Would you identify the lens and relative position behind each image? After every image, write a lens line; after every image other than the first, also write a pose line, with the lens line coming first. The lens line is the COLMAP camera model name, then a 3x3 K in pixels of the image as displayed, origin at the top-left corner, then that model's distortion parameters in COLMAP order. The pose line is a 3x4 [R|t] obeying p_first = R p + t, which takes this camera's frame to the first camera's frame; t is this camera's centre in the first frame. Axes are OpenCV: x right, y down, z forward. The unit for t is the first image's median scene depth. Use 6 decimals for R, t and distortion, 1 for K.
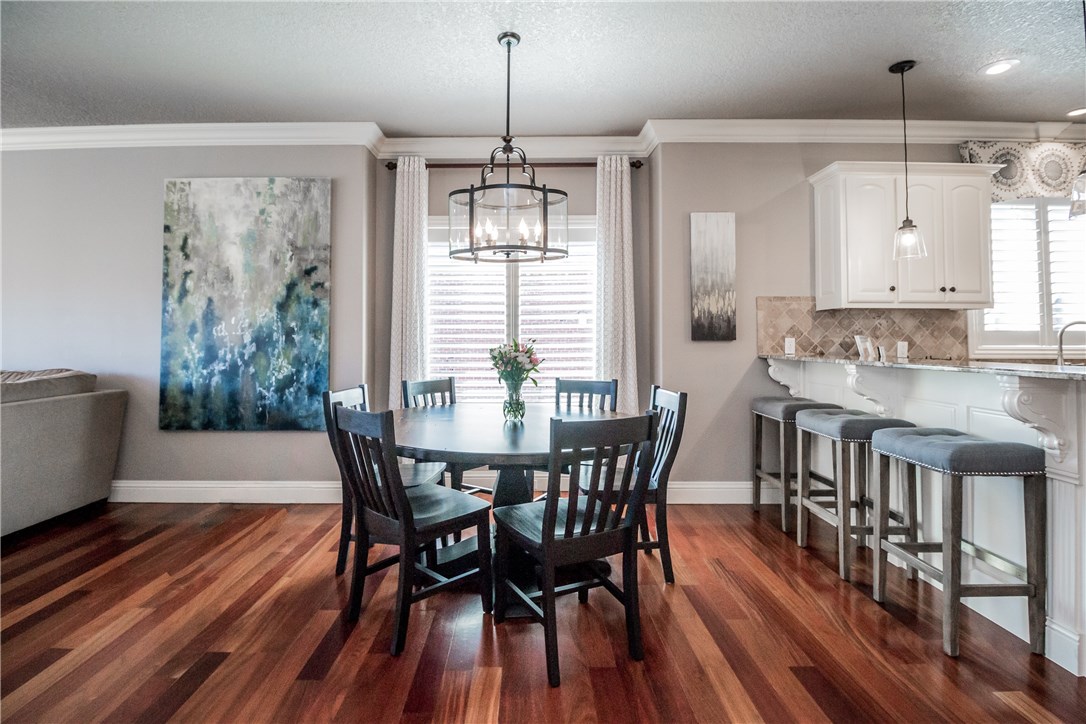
lens RADIAL K [[504.9, 0, 545.7], [0, 504.9, 320.9], [0, 0, 1]] dist [-0.020468, -0.000932]
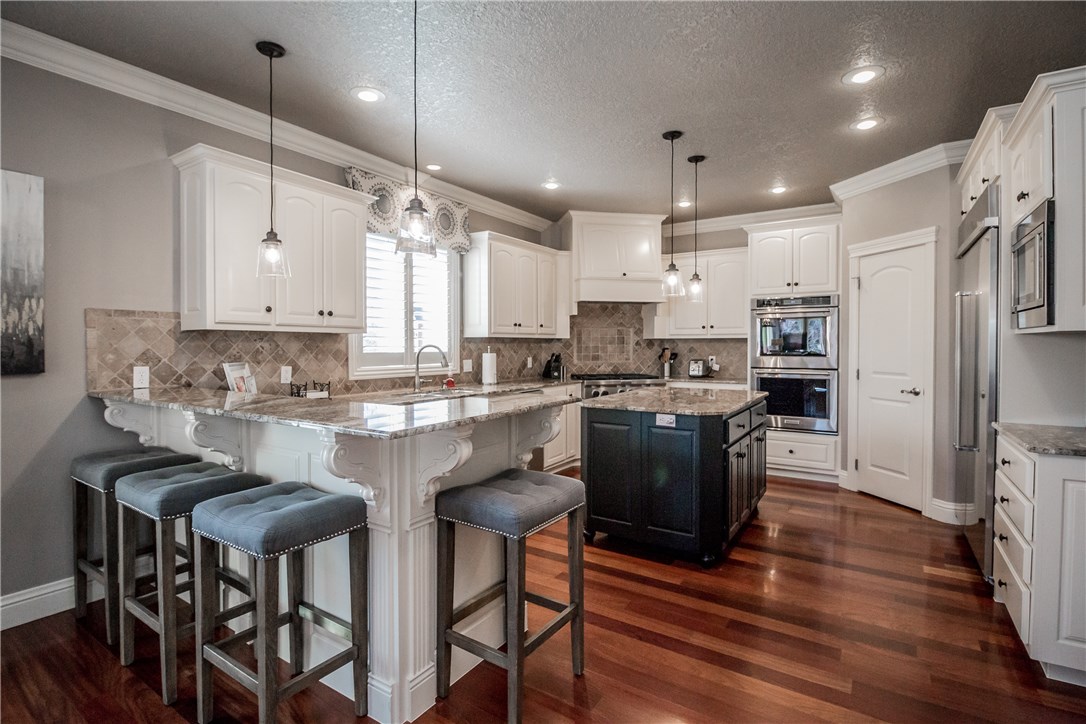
lens RADIAL K [[504.9, 0, 542.0], [0, 504.9, 351.3], [0, 0, 1]] dist [-0.020468, -0.000932]
pose [[0.537107, -0.013289, 0.843409, 0.190187], [-0.024867, 0.999192, 0.031579, -0.027904], [-0.843147, -0.037934, 0.536343, 0.106691]]
